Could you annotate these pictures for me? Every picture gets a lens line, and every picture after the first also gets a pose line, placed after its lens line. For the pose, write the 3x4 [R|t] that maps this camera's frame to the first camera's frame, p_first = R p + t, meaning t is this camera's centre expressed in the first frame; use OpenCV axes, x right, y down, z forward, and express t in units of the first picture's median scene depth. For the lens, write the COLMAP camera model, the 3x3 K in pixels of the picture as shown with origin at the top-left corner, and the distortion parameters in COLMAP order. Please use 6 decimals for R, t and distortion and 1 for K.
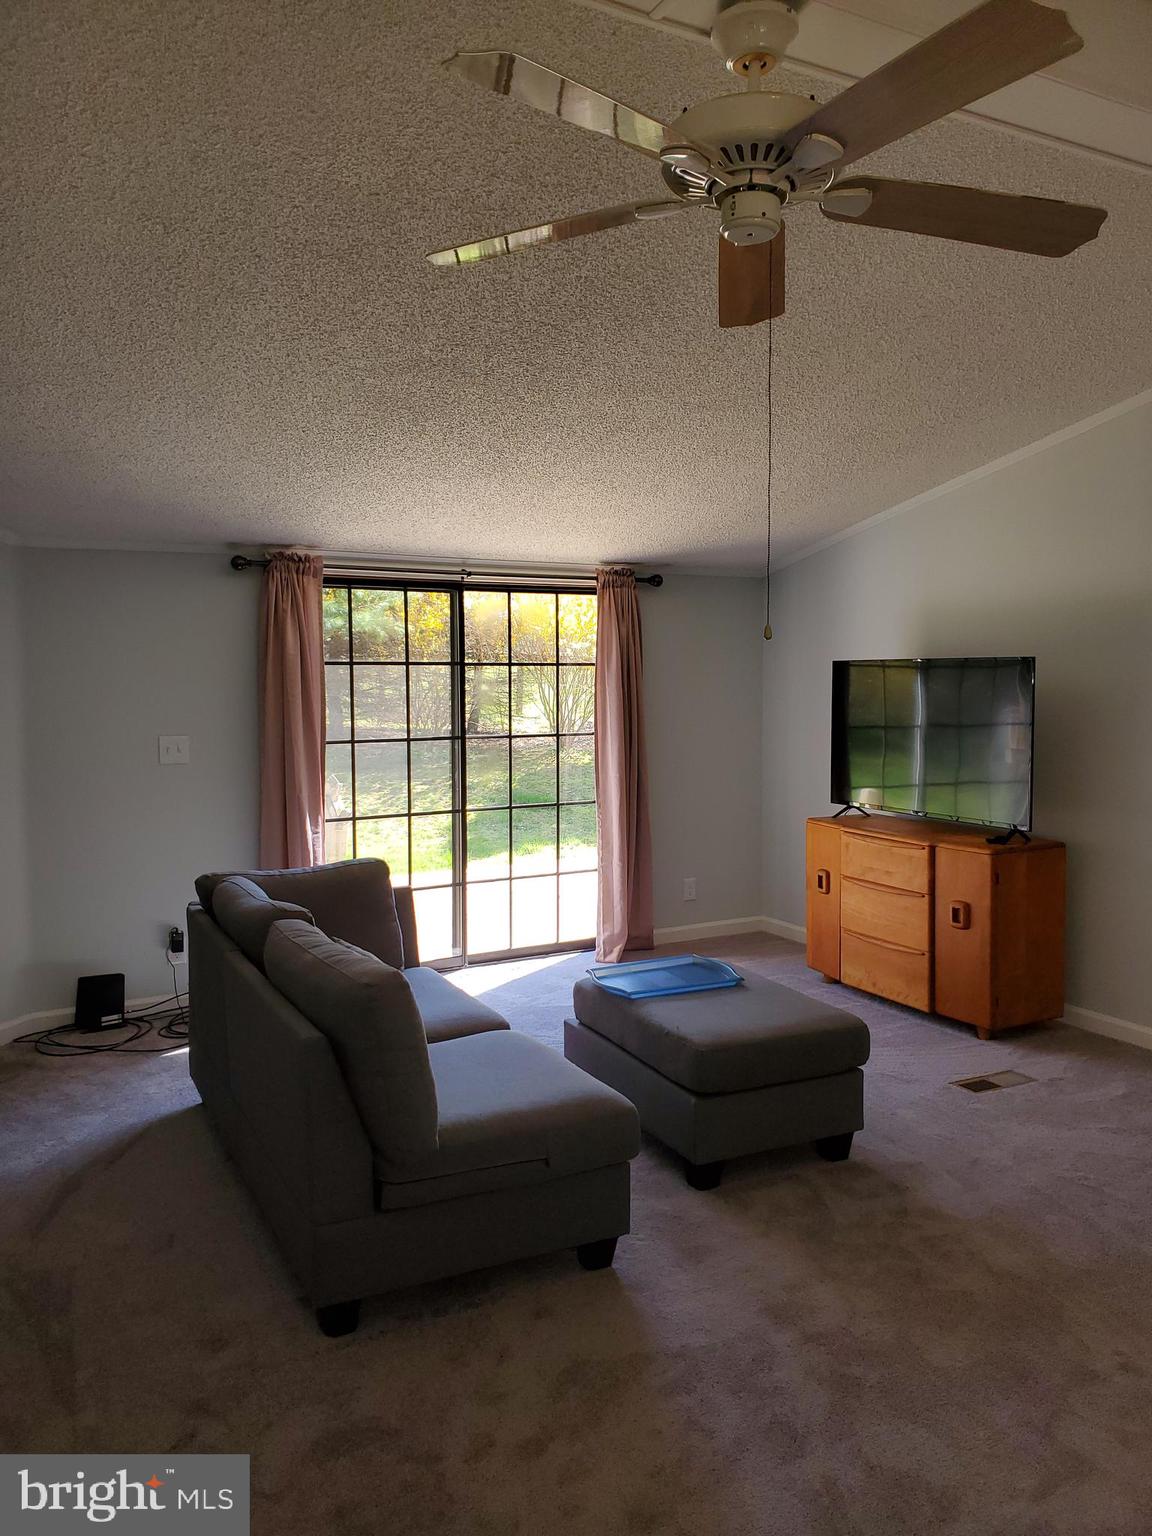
lens RADIAL K [[1198.9, 0, 576.0], [0, 1198.9, 768.0], [0, 0, 1]] dist [0.024424, -0.001354]
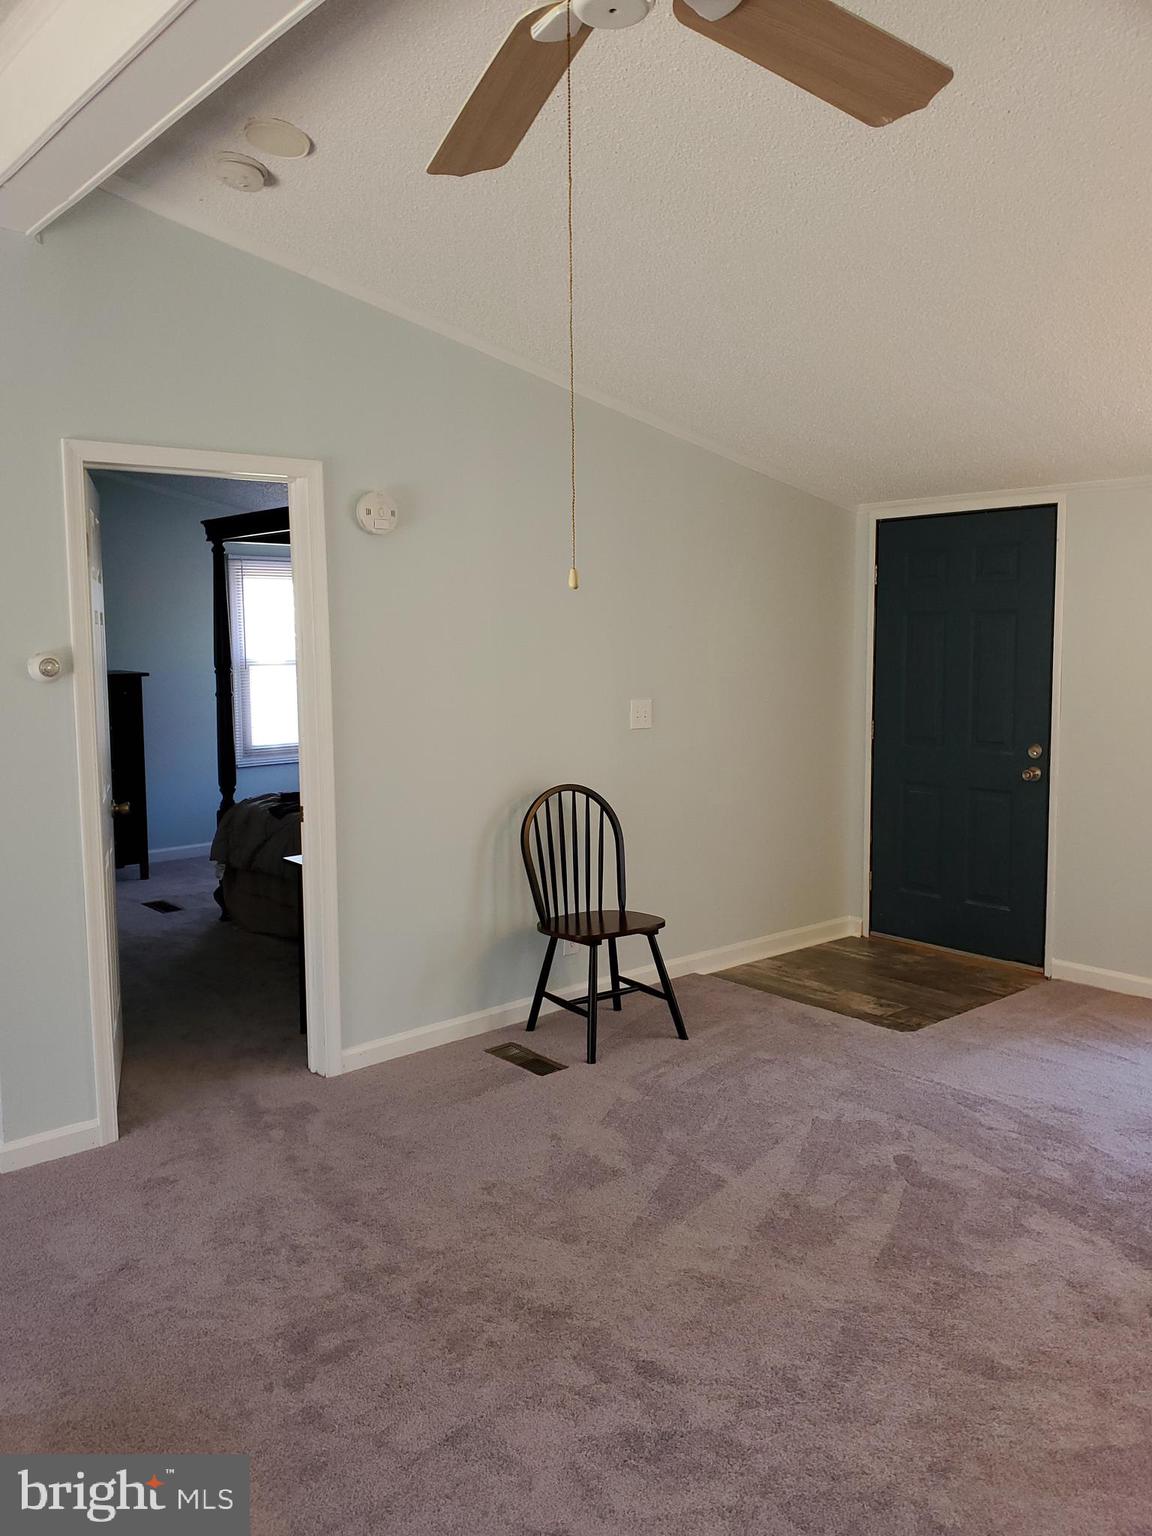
lens RADIAL K [[1216.6, 0, 599.1], [0, 1216.6, 716.0], [0, 0, 1]] dist [-0.005340, 0.069608]
pose [[-0.232576, -0.067627, 0.970224, -0.331273], [0.078608, 0.993009, 0.088059, -0.055106], [-0.969396, 0.096747, -0.225634, 0.658190]]
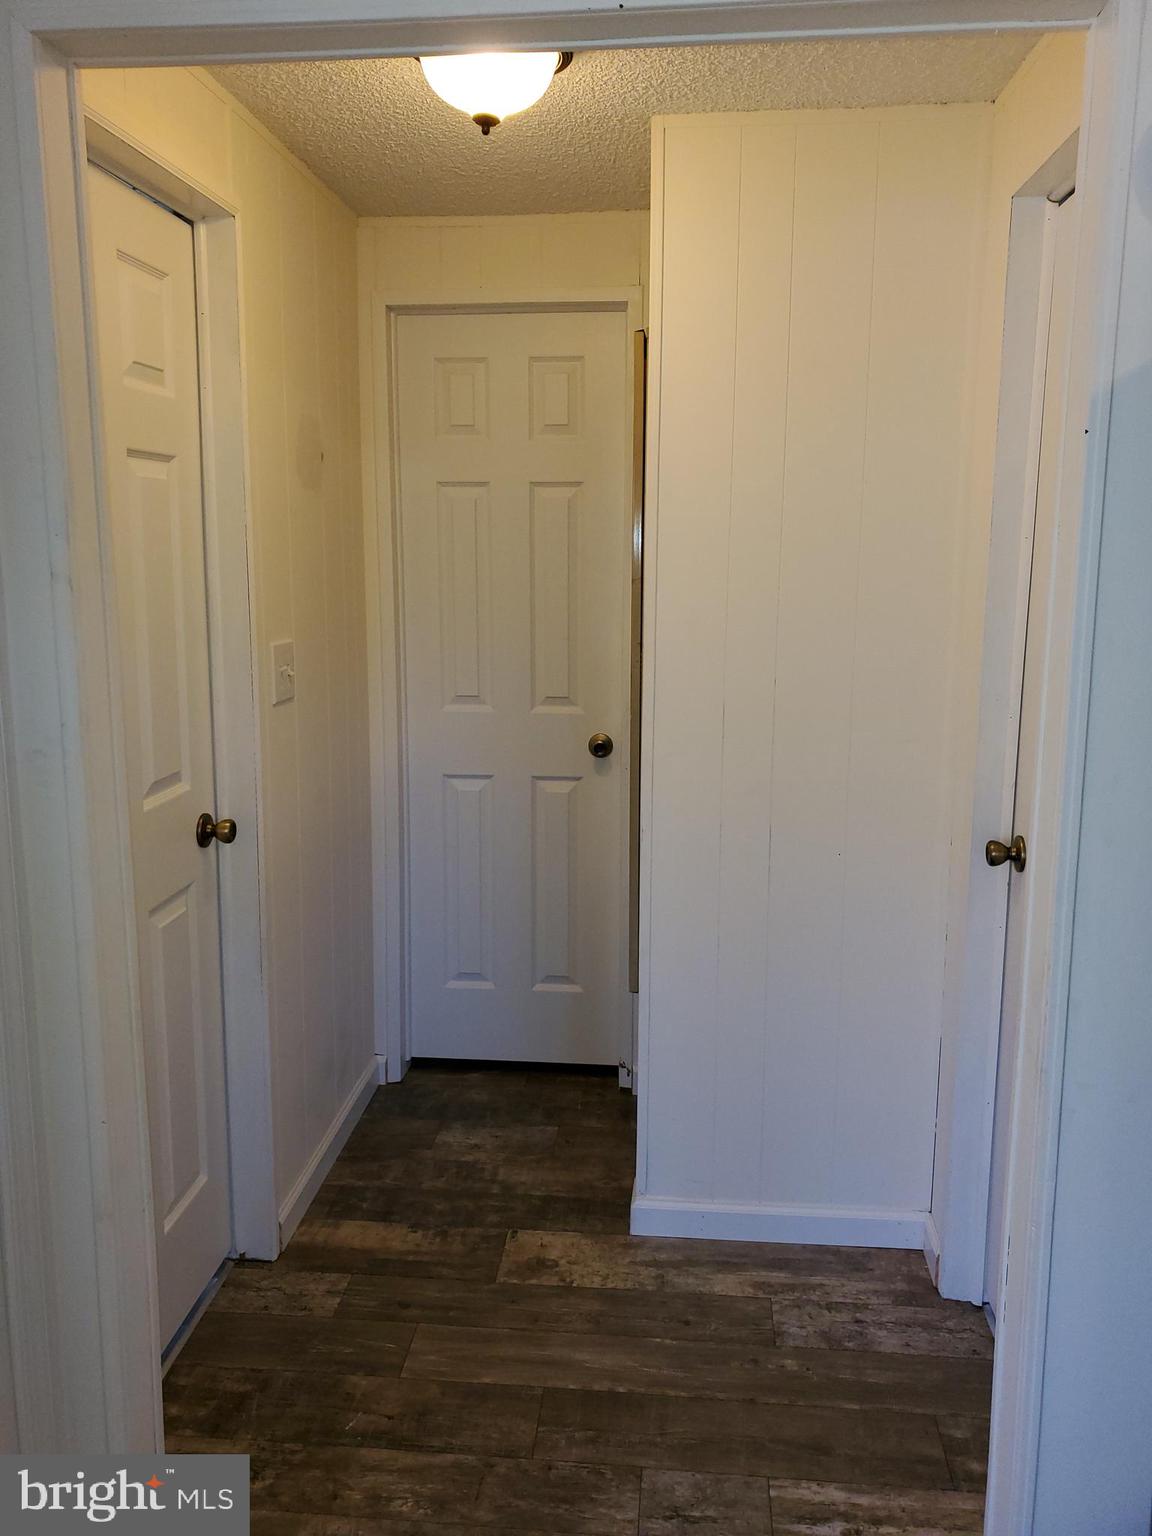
lens RADIAL K [[1192.5, 0, 566.0], [0, 1192.5, 747.3], [0, 0, 1]] dist [0.023493, -0.005032]
pose [[0.829090, 0.102906, -0.549564, 1.177888], [-0.045527, 0.992078, 0.117085, 0.028995], [0.557259, -0.072054, 0.827206, -0.413126]]
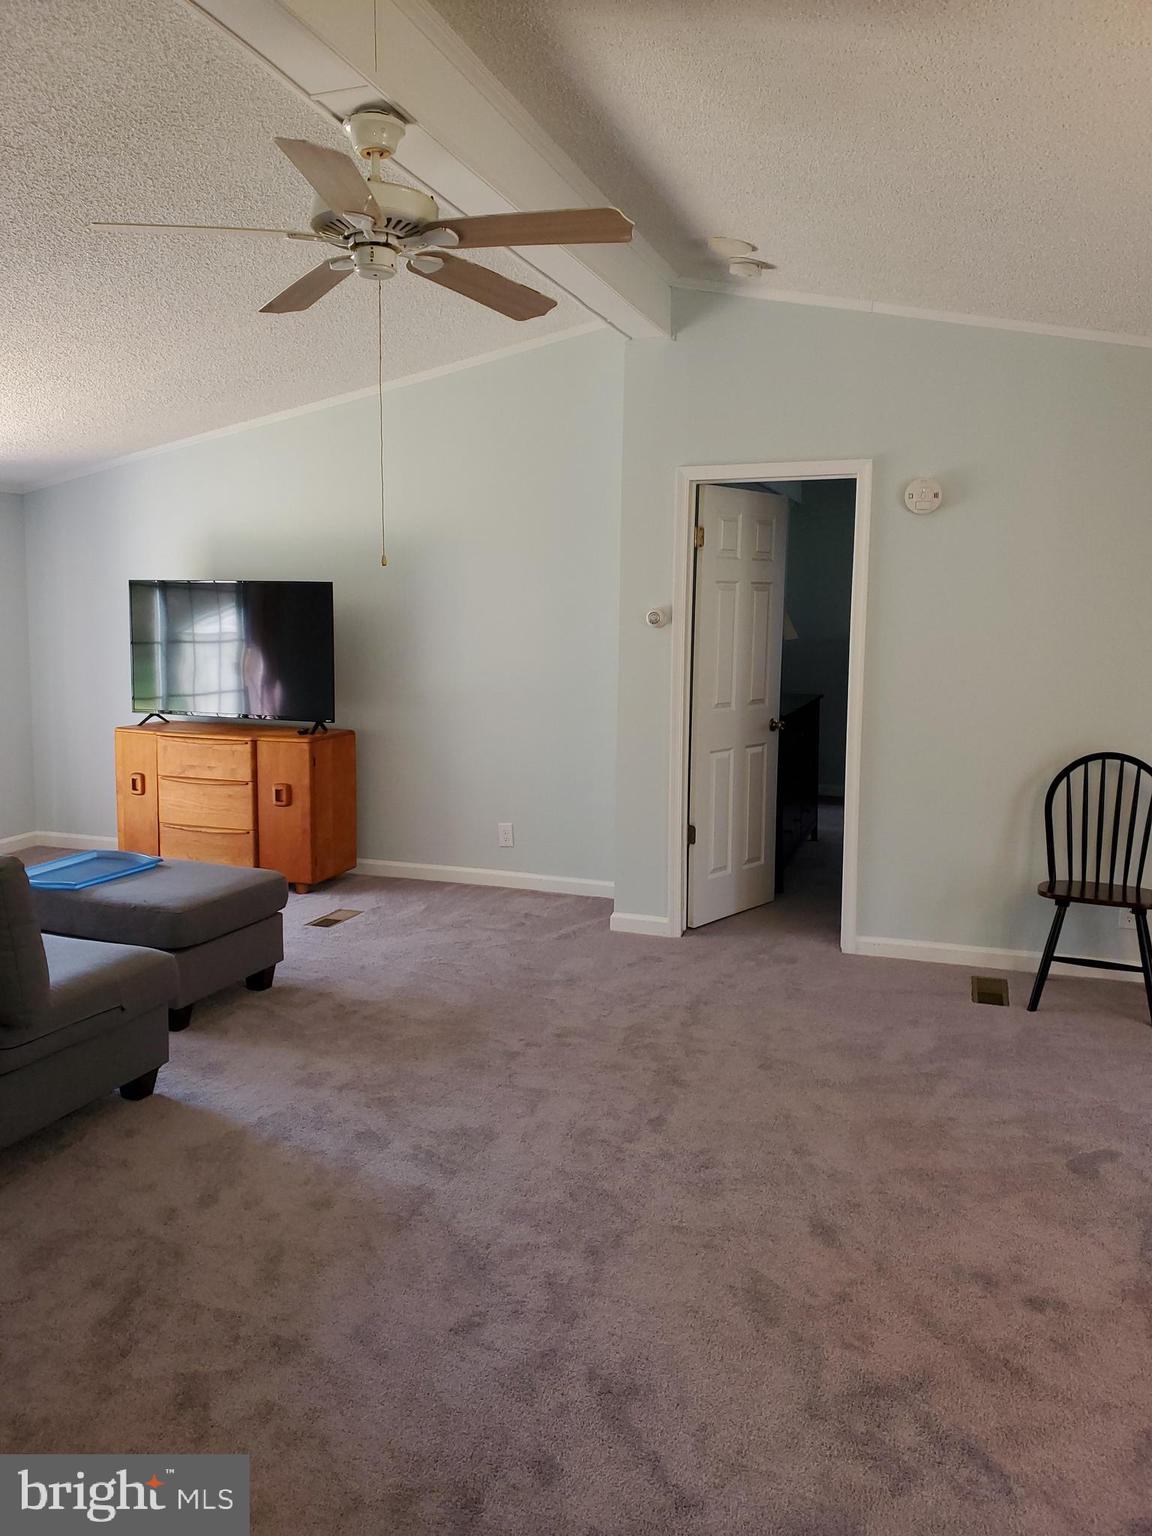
lens RADIAL K [[1192.5, 0, 566.0], [0, 1192.5, 747.3], [0, 0, 1]] dist [0.023493, -0.005032]
pose [[0.740371, -0.069767, 0.668568, -0.354173], [0.041070, 0.997436, 0.058605, 0.020463], [-0.670942, -0.015931, 0.741338, -0.107509]]
